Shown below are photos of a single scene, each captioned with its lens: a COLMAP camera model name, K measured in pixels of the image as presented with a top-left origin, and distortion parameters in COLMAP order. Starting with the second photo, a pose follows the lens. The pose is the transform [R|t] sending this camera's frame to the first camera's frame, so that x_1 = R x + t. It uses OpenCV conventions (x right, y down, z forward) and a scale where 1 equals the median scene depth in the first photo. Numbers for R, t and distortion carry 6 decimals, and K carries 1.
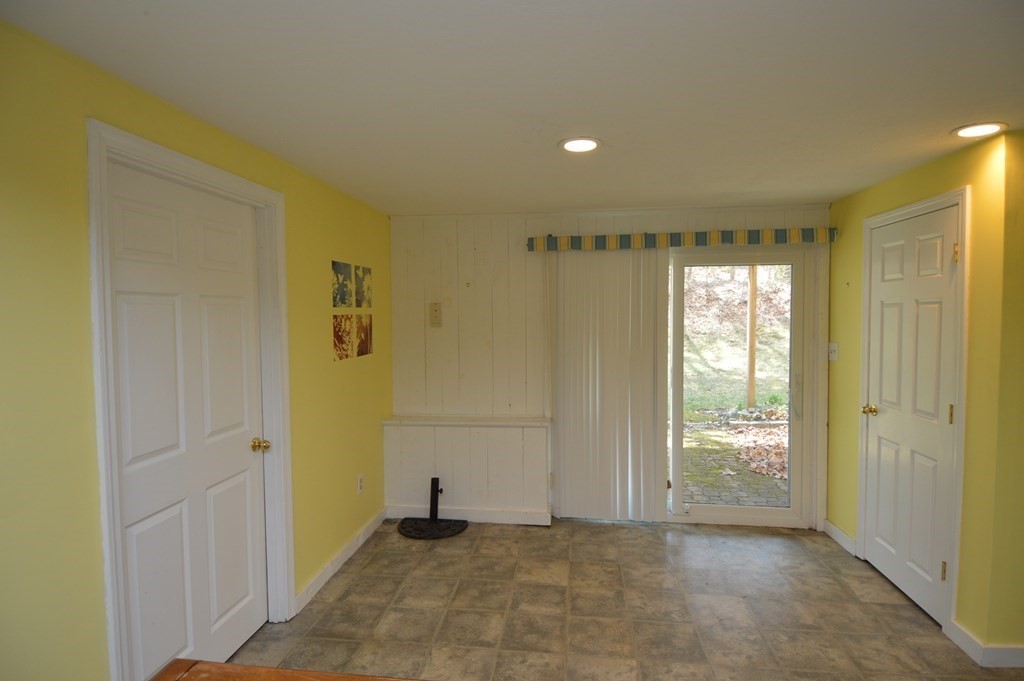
lens RADIAL K [[544.6, 0, 509.2], [0, 544.6, 337.4], [0, 0, 1]] dist [0.025019, -0.013722]
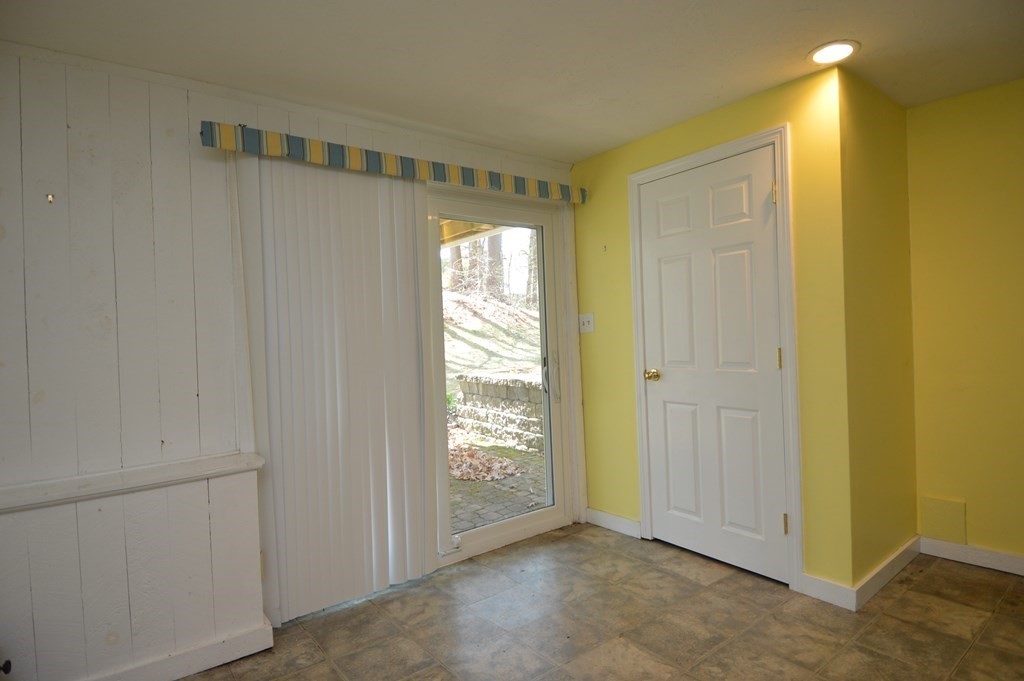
lens RADIAL K [[544.6, 0, 512.9], [0, 544.6, 336.0], [0, 0, 1]] dist [0.025019, -0.013722]
pose [[0.706908, -0.025337, 0.706852, -0.142901], [0.063840, 0.997565, -0.028087, 0.064172], [-0.704419, 0.064980, 0.706804, 0.429531]]
